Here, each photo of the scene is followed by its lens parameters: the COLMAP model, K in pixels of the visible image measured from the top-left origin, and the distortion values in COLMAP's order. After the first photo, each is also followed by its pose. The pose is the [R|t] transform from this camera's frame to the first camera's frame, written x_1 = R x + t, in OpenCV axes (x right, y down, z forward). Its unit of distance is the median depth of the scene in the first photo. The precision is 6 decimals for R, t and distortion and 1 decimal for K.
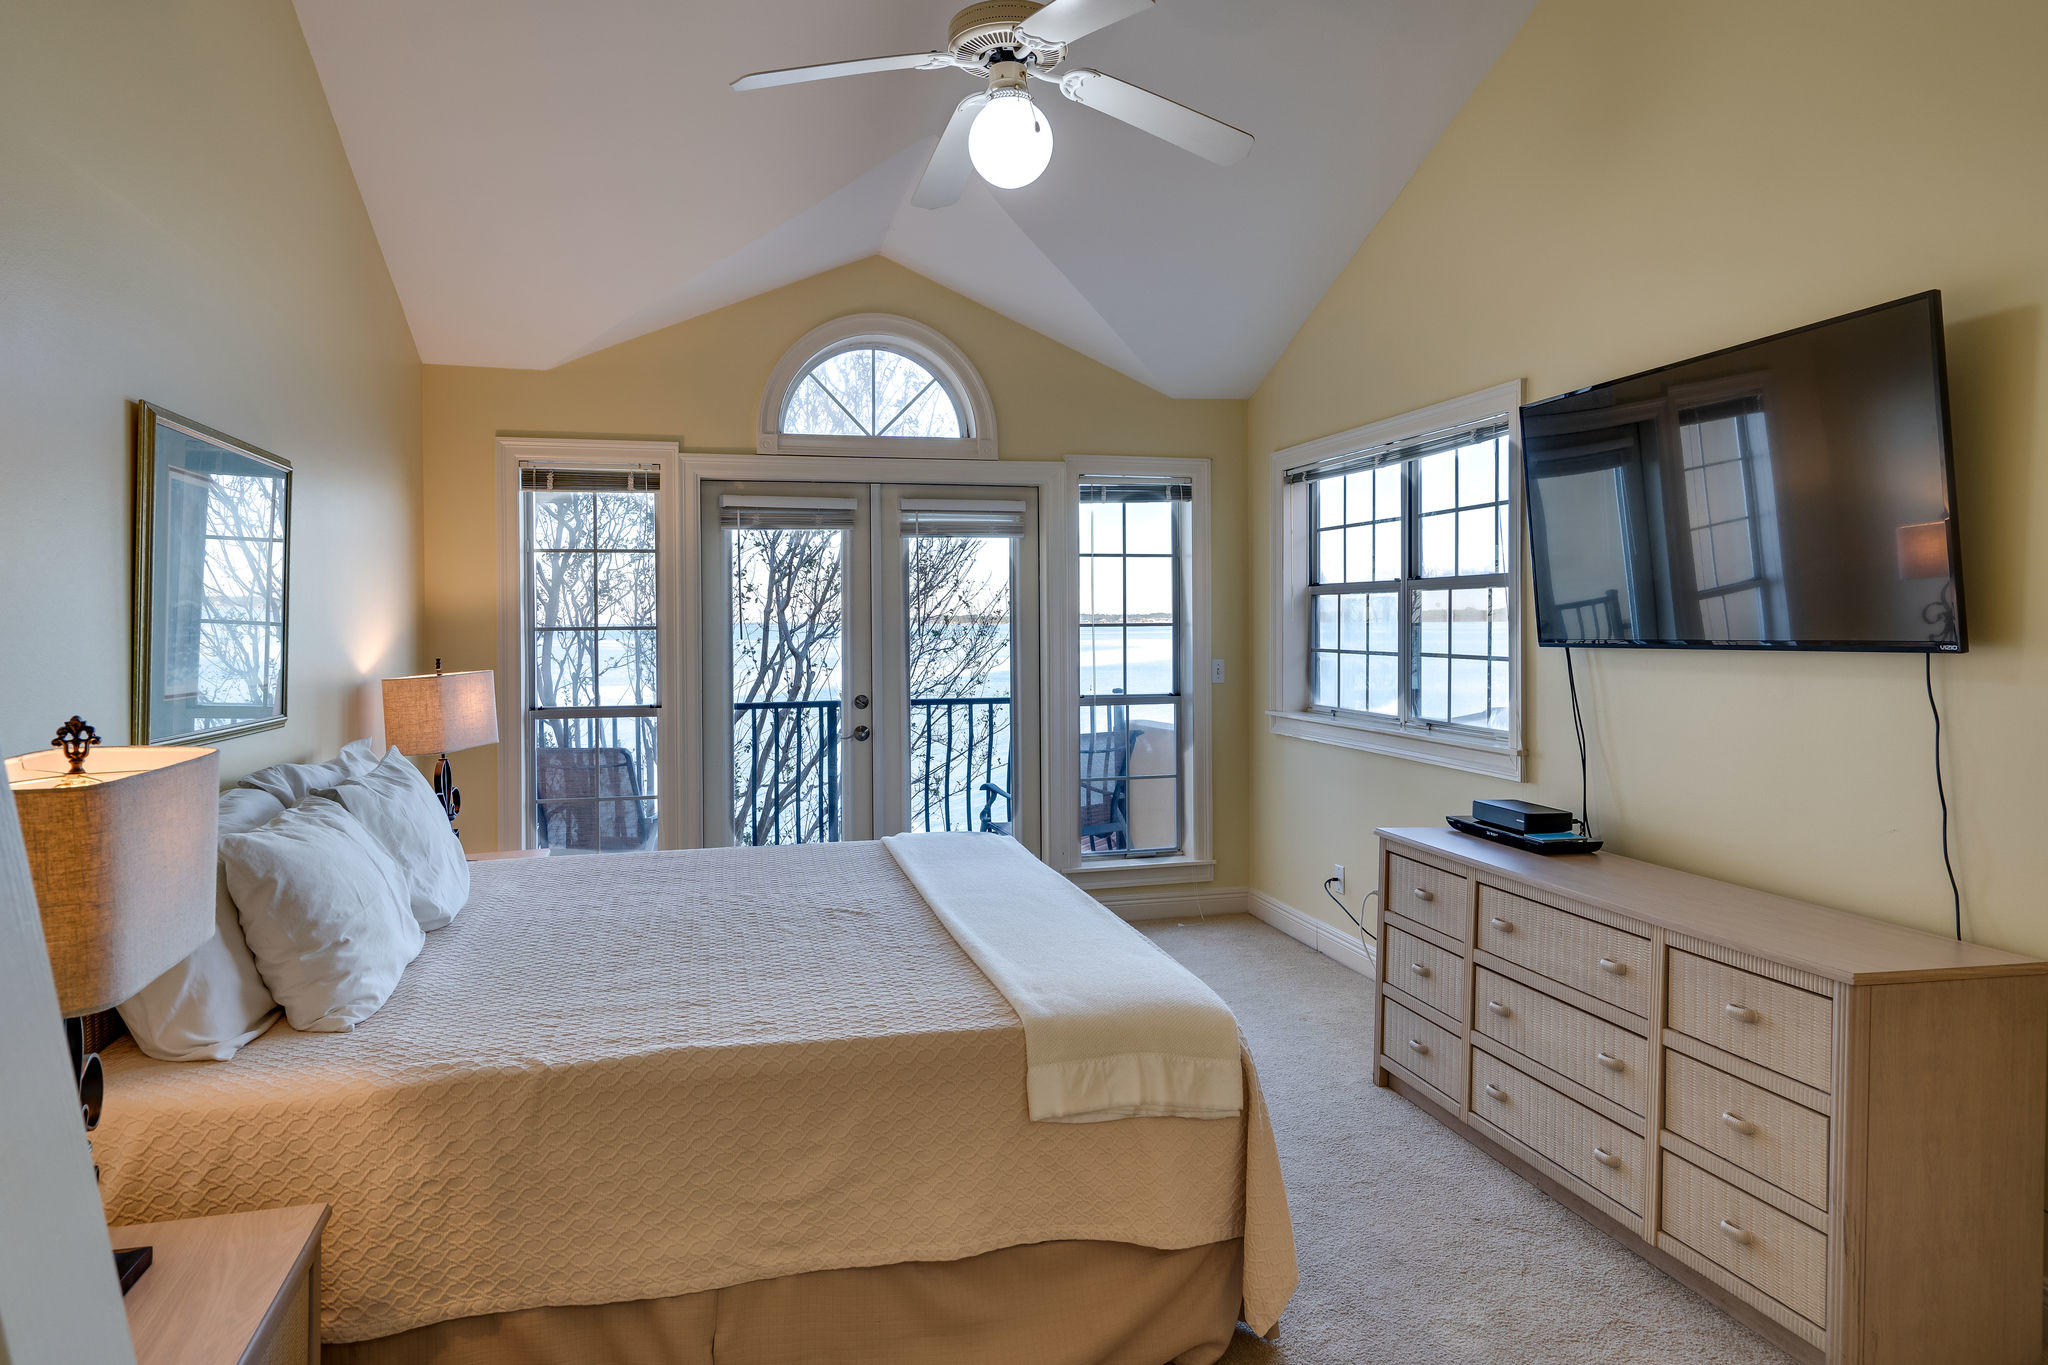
lens RADIAL K [[1087.3, 0, 1021.9], [0, 1087.3, 639.7], [0, 0, 1]] dist [-0.002553, 0.000162]
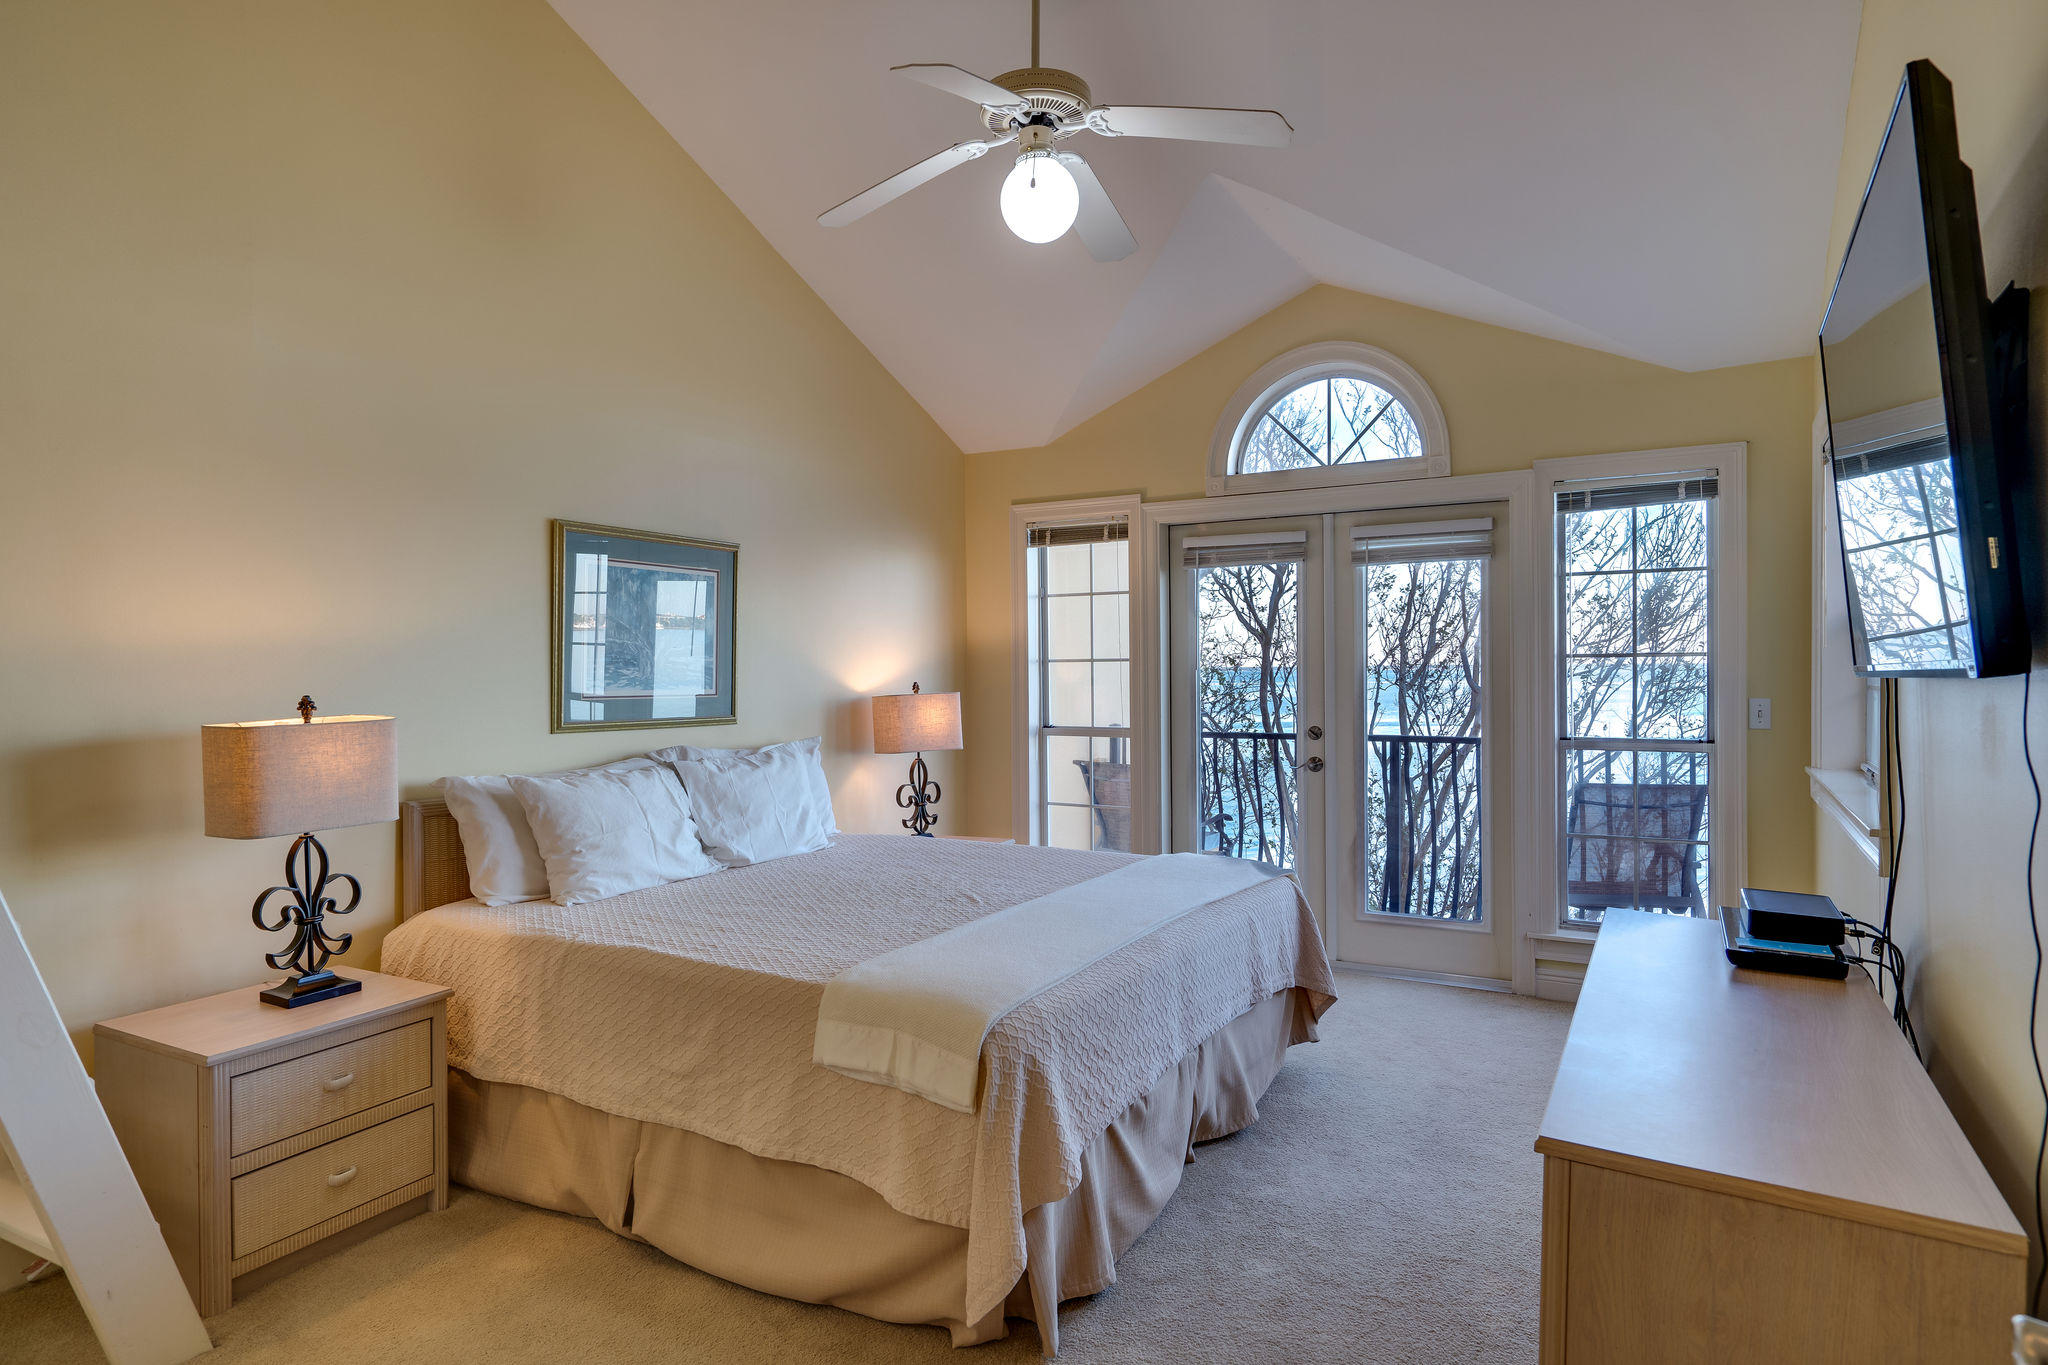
lens RADIAL K [[1061.0, 0, 1024.0], [0, 1061.0, 682.5], [0, 0, 1]] dist [0.001250, 0.000263]
pose [[0.756282, 0.011094, -0.654152, 0.312727], [-0.007519, 0.999938, 0.008265, 0.004980], [0.654203, -0.001332, 0.756318, 0.091380]]
